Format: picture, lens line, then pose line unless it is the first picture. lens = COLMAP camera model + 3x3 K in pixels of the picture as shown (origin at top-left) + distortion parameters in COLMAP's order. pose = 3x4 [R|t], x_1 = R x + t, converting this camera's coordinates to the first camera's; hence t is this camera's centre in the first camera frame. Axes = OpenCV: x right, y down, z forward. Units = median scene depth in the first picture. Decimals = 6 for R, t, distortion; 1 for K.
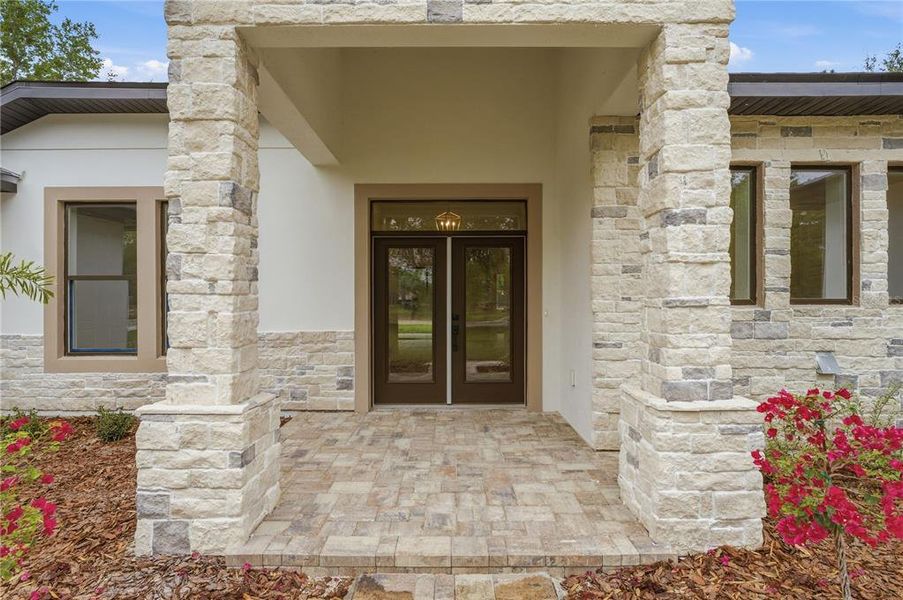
lens RADIAL K [[476.1, 0, 440.1], [0, 476.1, 301.4], [0, 0, 1]] dist [-0.004710, -0.000895]
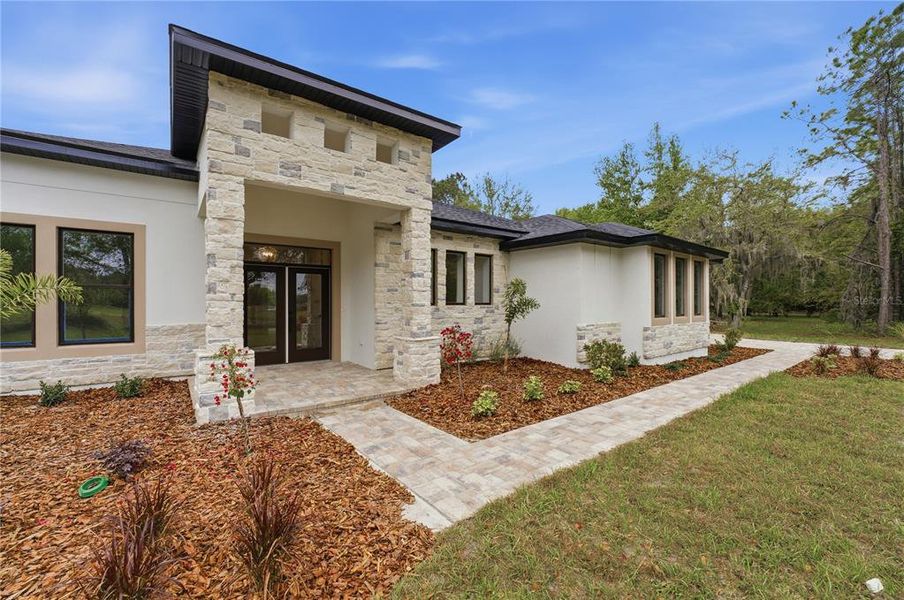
lens RADIAL K [[379.5, 0, 438.0], [0, 379.5, 299.0], [0, 0, 1]] dist [-0.000683, -0.000029]
pose [[0.810219, 0.006511, 0.586091, -0.517507], [0.000974, 0.999922, -0.012455, -0.000723], [-0.586127, 0.010662, 0.810149, -0.660574]]
